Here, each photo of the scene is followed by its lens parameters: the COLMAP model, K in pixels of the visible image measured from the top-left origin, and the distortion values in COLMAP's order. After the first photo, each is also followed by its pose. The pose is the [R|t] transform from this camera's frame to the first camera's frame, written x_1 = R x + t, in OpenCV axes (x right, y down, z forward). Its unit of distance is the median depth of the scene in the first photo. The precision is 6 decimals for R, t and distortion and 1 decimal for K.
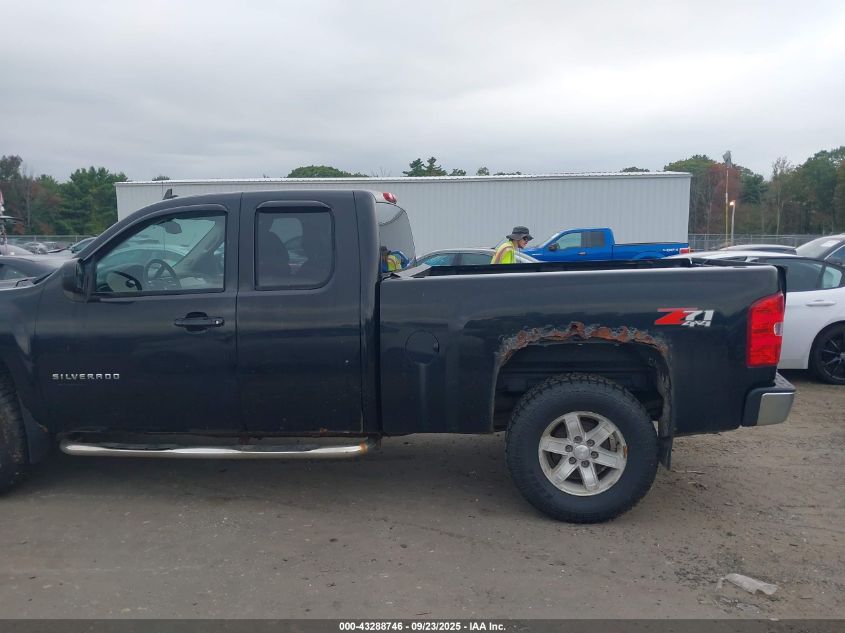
lens RADIAL K [[681.8, 0, 423.5], [0, 681.8, 326.8], [0, 0, 1]] dist [0.013654, -0.014779]
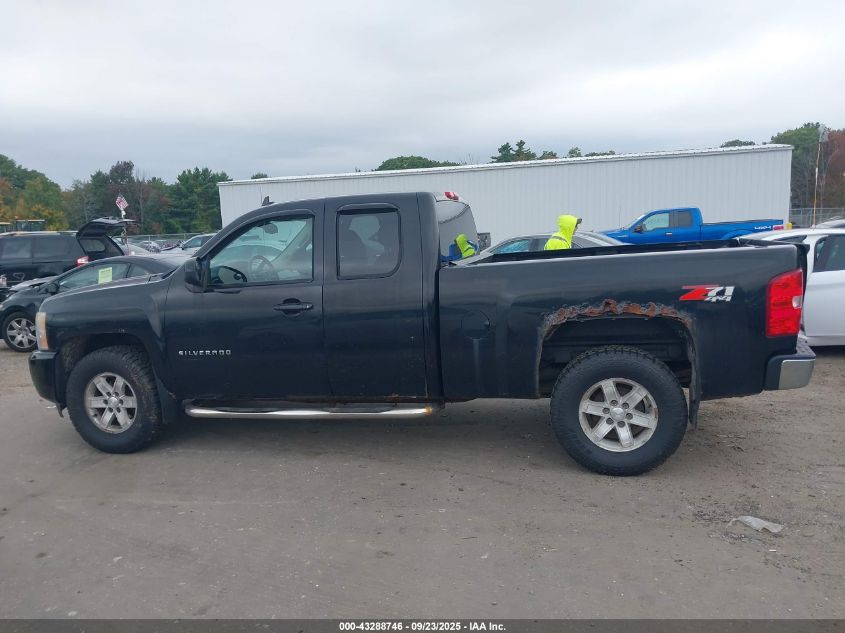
lens RADIAL K [[677.1, 0, 422.5], [0, 677.1, 316.5], [0, 0, 1]] dist [0.044091, -0.041993]
pose [[0.990741, -0.018348, -0.134521, 0.063089], [0.018954, 0.999815, 0.003232, 0.010959], [0.134437, -0.005751, 0.990905, -0.167290]]
